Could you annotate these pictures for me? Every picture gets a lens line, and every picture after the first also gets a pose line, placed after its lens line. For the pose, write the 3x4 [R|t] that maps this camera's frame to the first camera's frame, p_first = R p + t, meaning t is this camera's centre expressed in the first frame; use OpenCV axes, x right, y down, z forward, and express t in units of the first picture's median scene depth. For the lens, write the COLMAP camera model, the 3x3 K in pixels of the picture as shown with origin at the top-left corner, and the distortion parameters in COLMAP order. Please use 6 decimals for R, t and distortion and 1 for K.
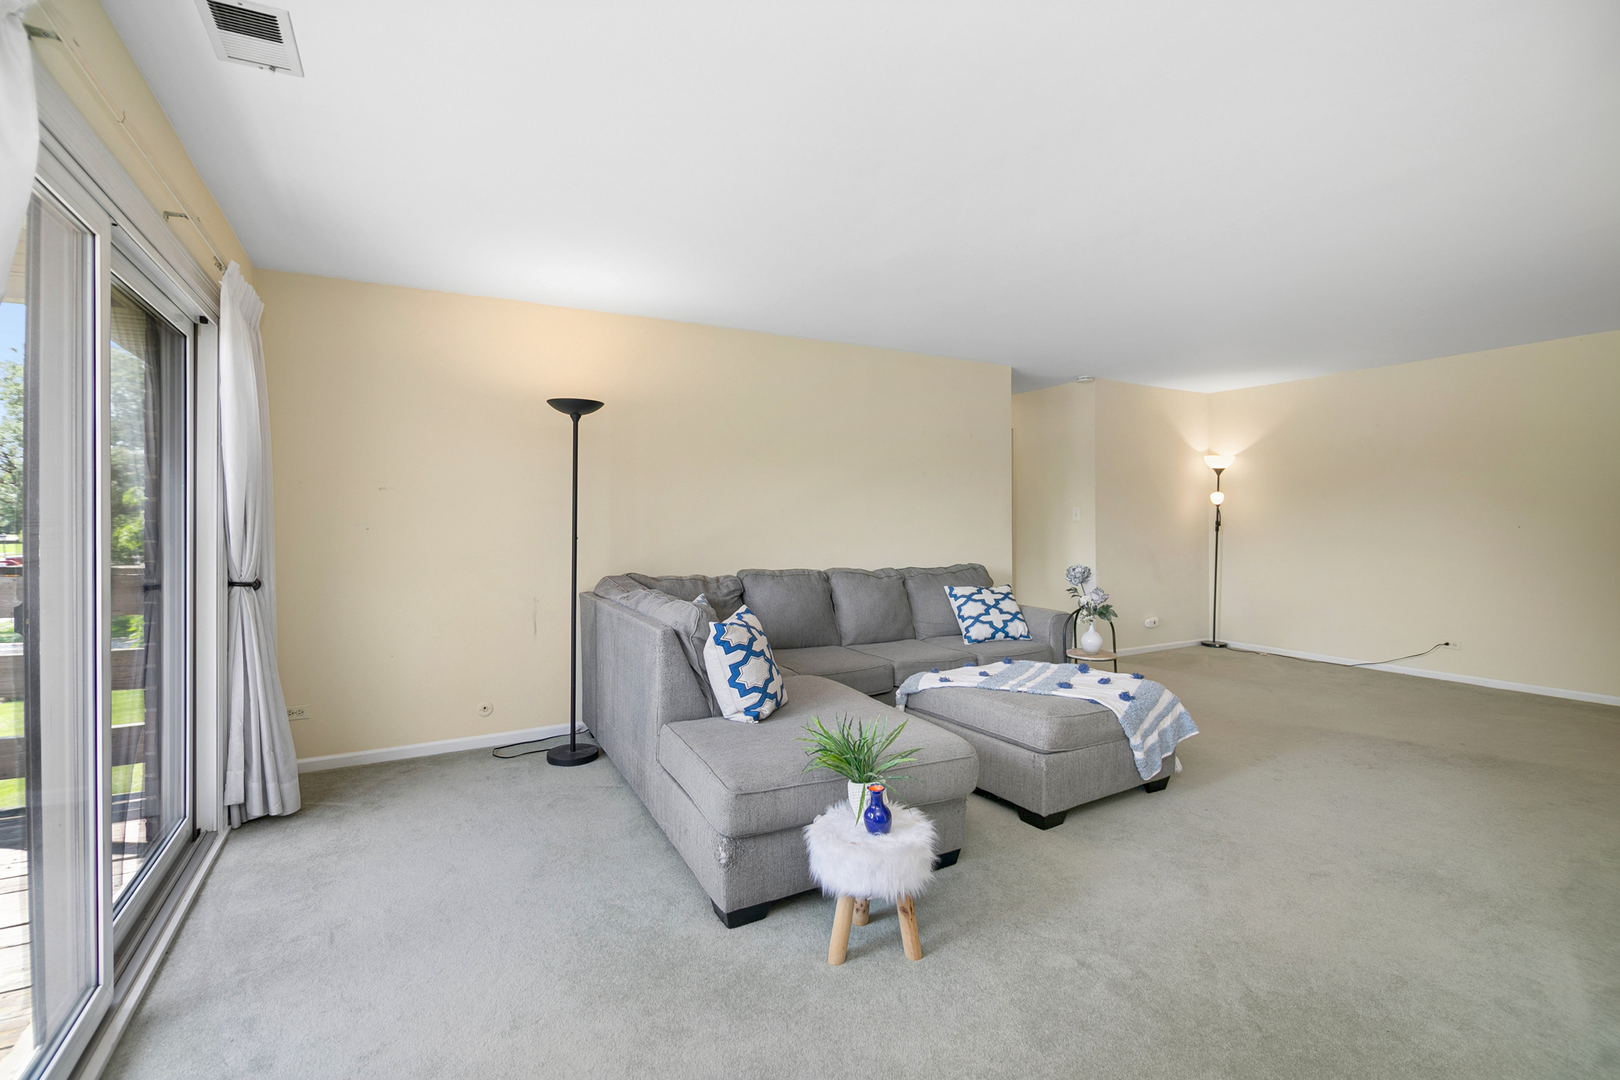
lens RADIAL K [[733.1, 0, 805.2], [0, 733.1, 519.0], [0, 0, 1]] dist [-0.005331, -0.009102]
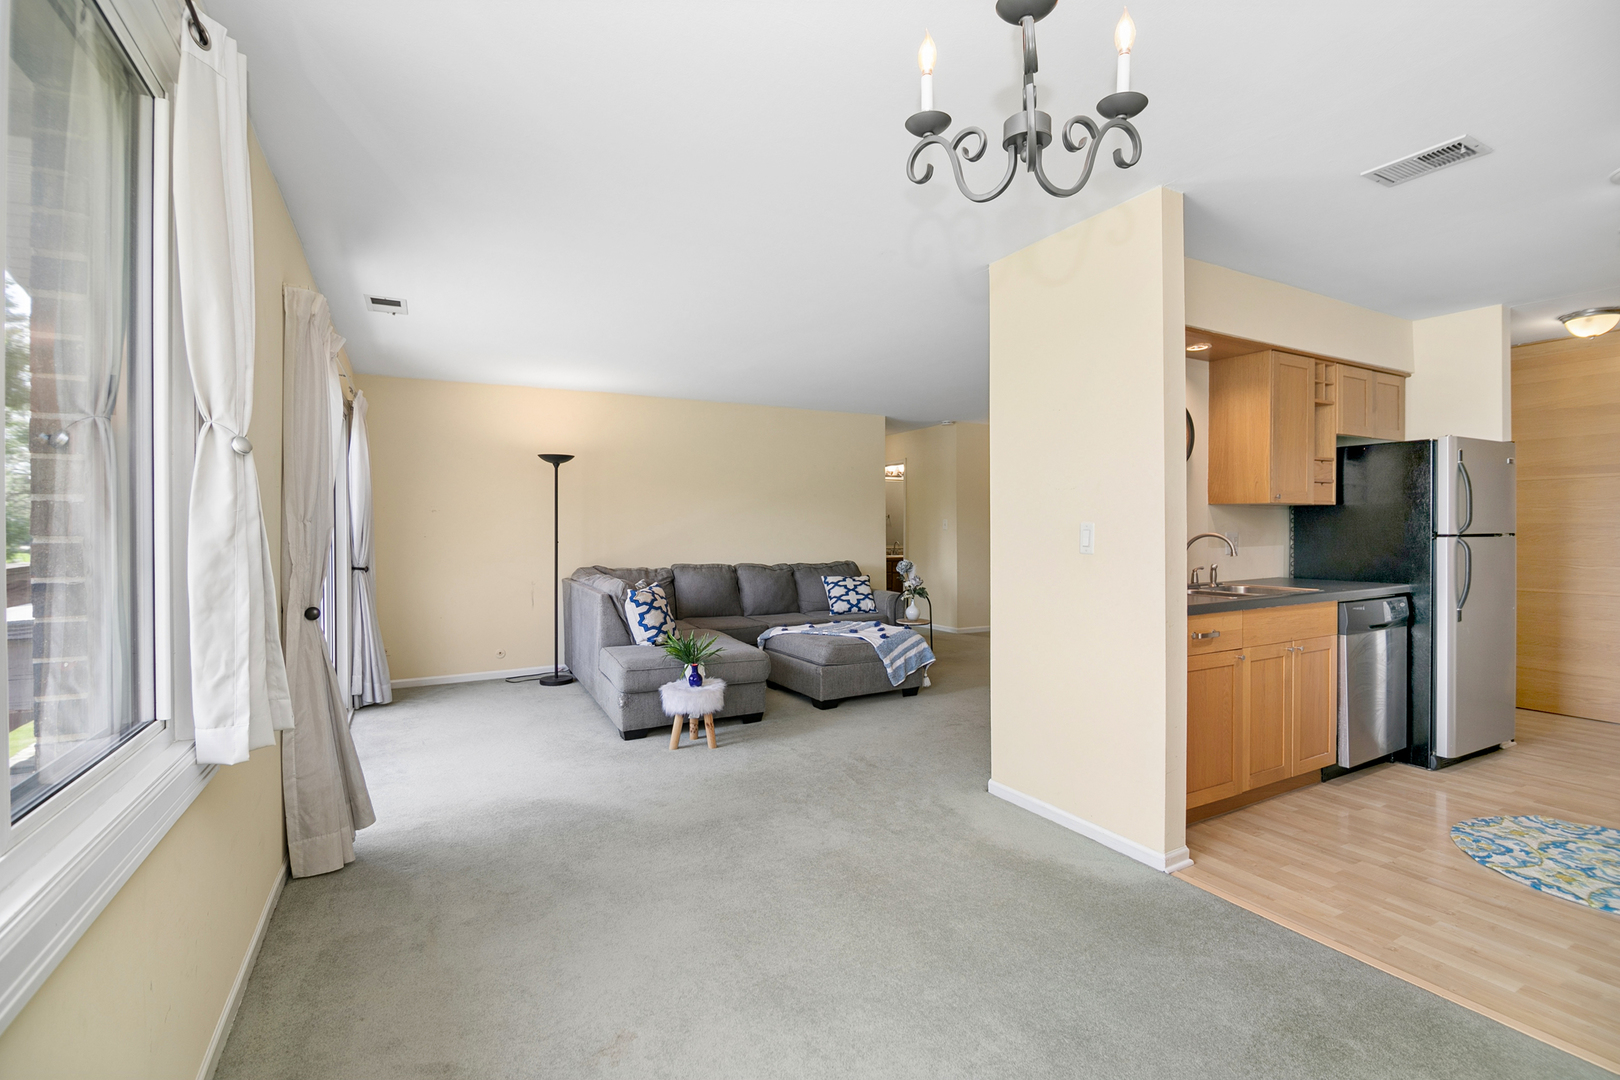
lens RADIAL K [[733.1, 0, 810.8], [0, 733.1, 535.9], [0, 0, 1]] dist [-0.005331, -0.009102]
pose [[0.999943, -0.002832, -0.010292, 0.299842], [0.002963, 0.999915, 0.012687, -0.007296], [0.010255, -0.012716, 0.999867, -0.684334]]
